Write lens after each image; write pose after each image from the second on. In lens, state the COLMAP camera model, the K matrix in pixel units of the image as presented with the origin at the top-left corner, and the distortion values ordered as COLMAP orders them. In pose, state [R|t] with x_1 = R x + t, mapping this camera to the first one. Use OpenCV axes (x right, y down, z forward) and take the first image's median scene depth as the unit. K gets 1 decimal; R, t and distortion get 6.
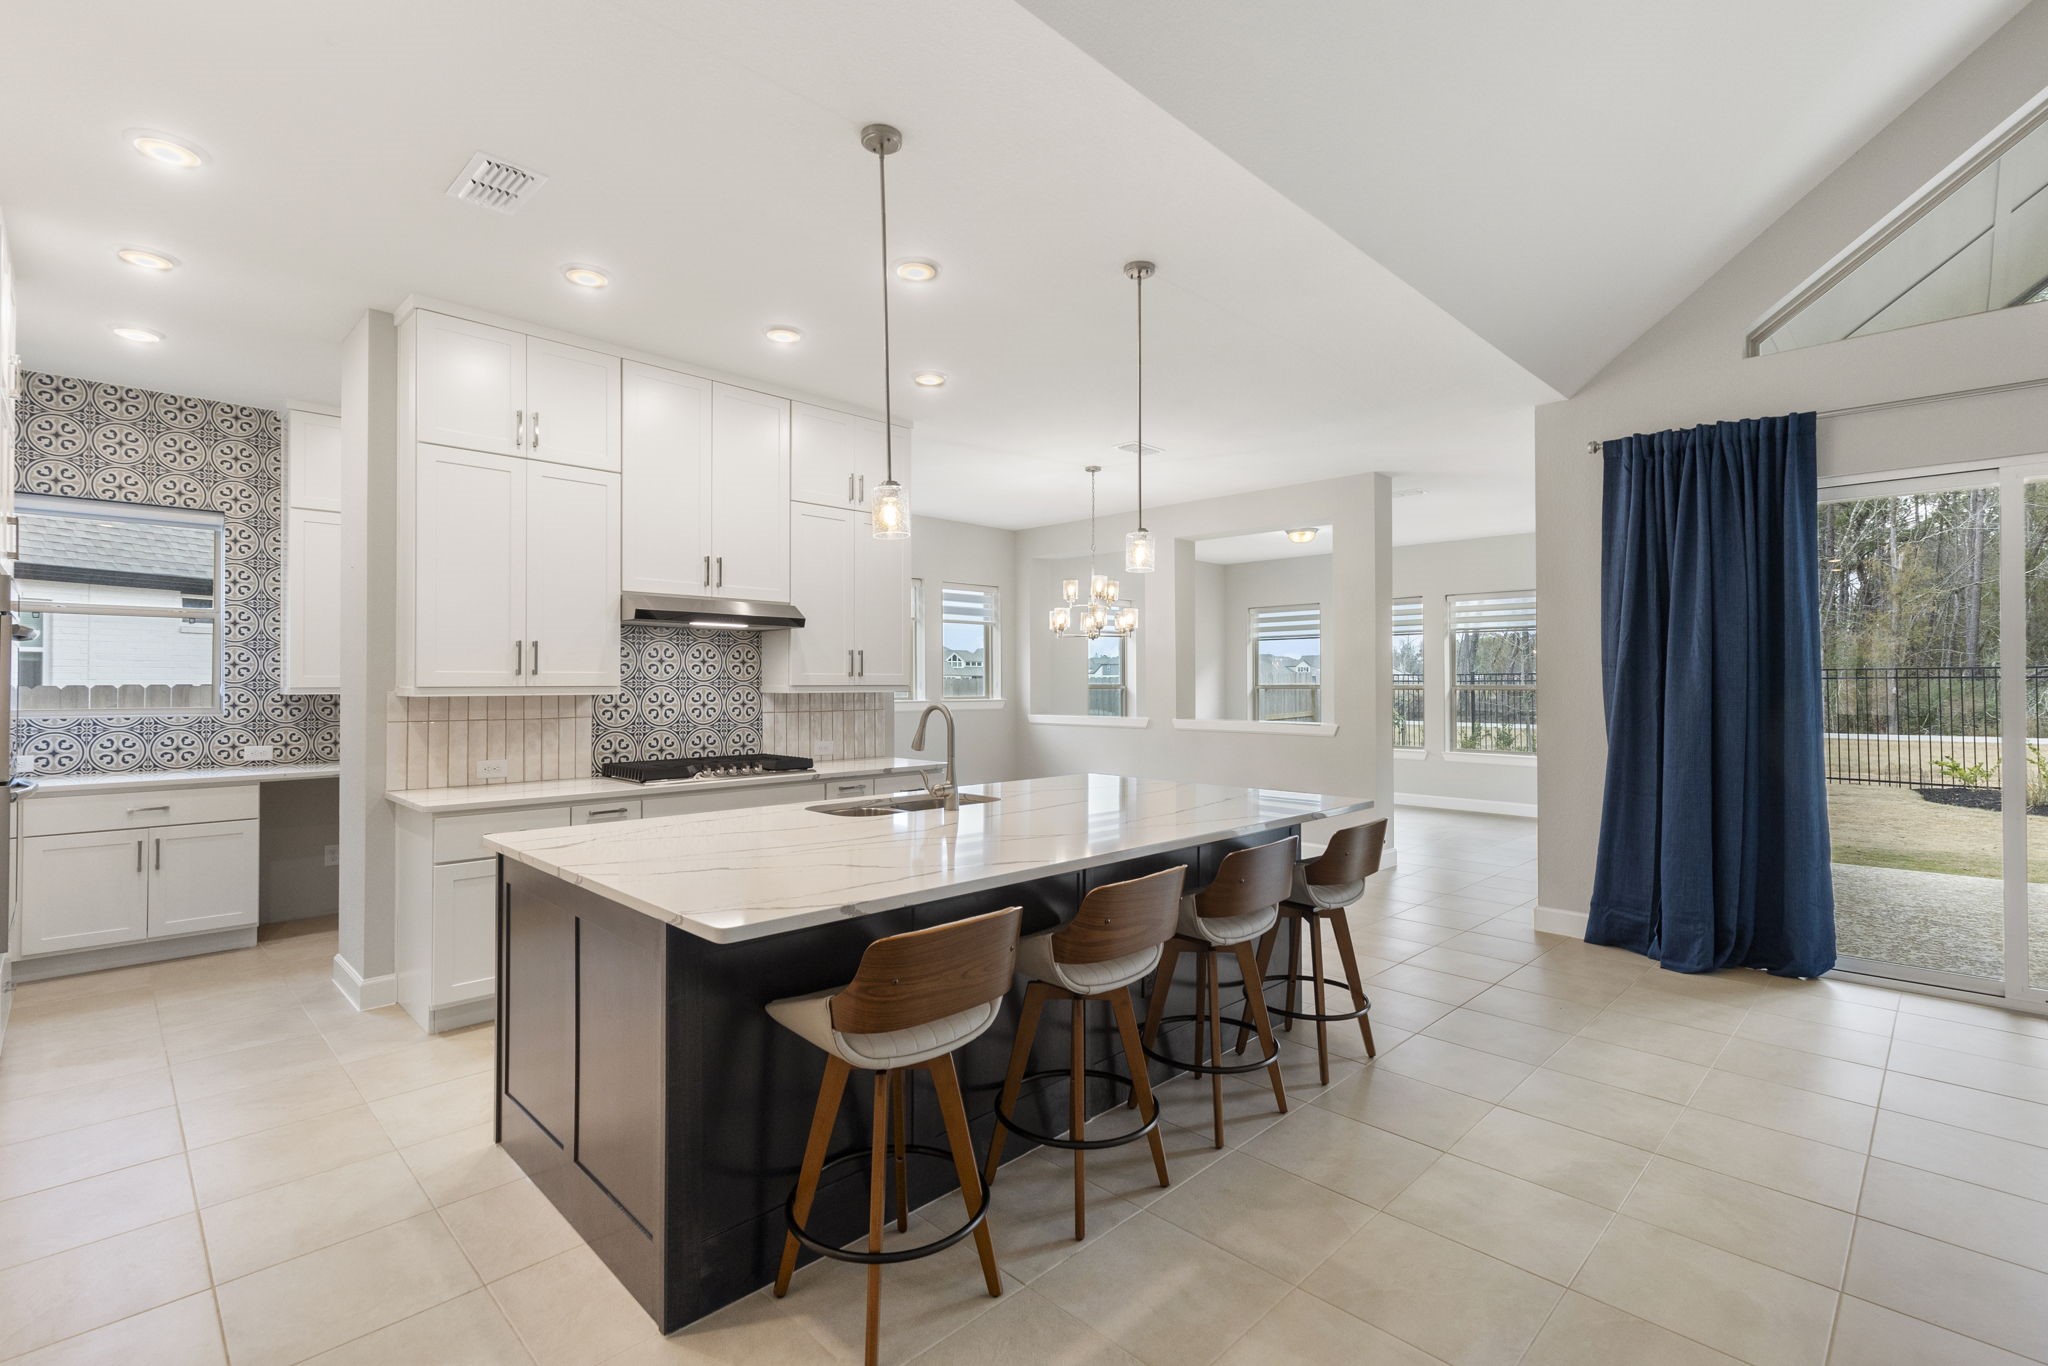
lens RADIAL K [[938.3, 0, 1018.7], [0, 938.3, 670.2], [0, 0, 1]] dist [0.001563, 0.000994]
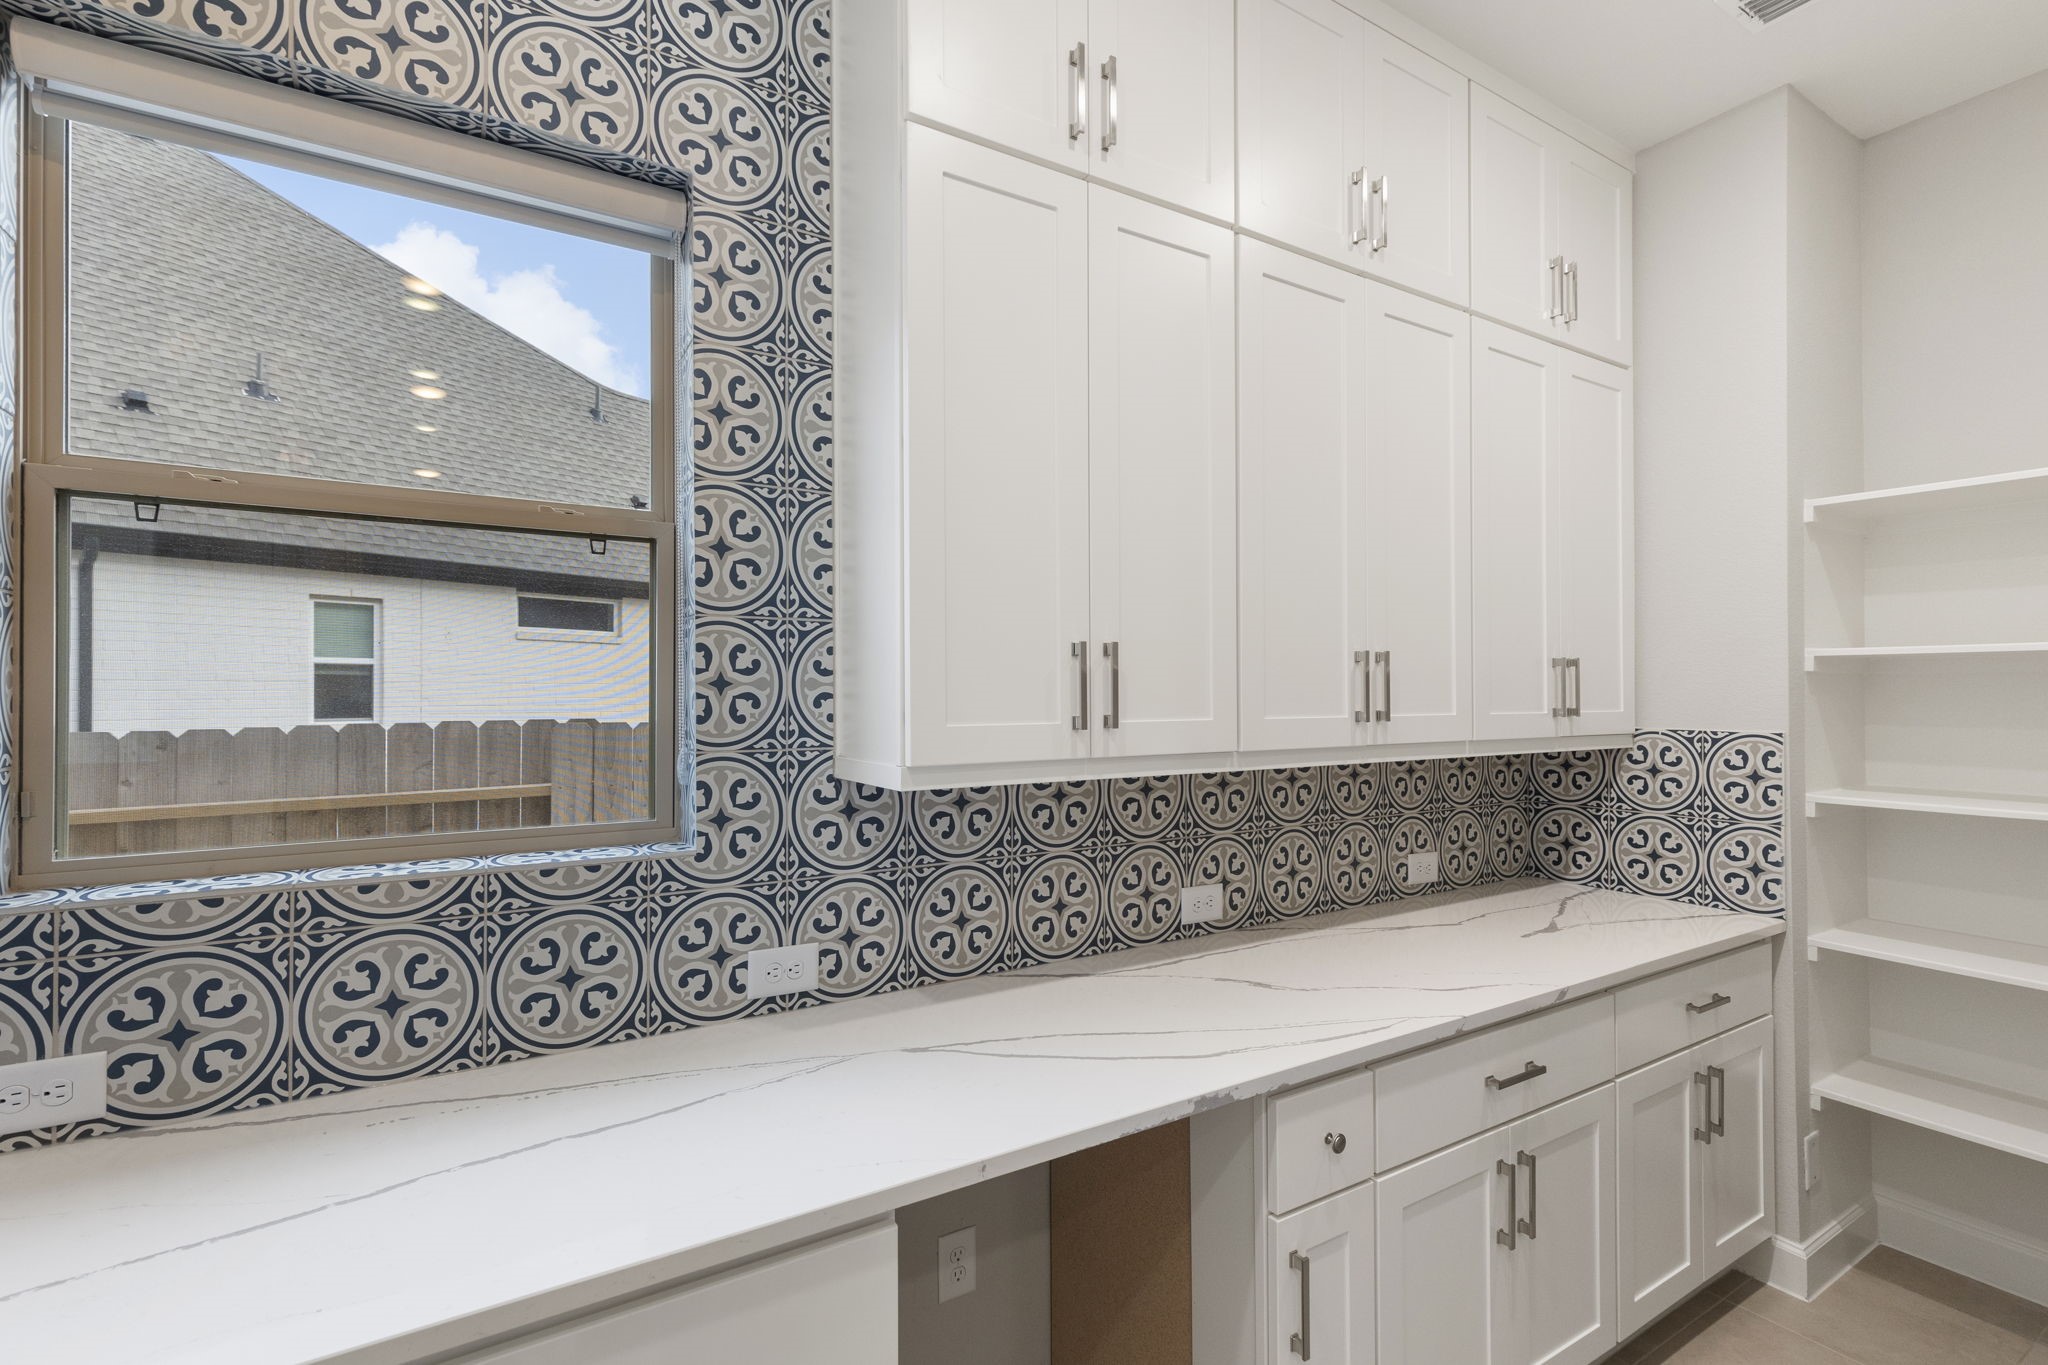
lens RADIAL K [[938.3, 0, 1013.1], [0, 938.3, 686.7], [0, 0, 1]] dist [0.001563, 0.000994]
pose [[0.972551, -0.003919, -0.232658, -0.741366], [0.005686, 0.999960, 0.006925, -0.007831], [0.232622, -0.008058, 0.972534, 0.802327]]
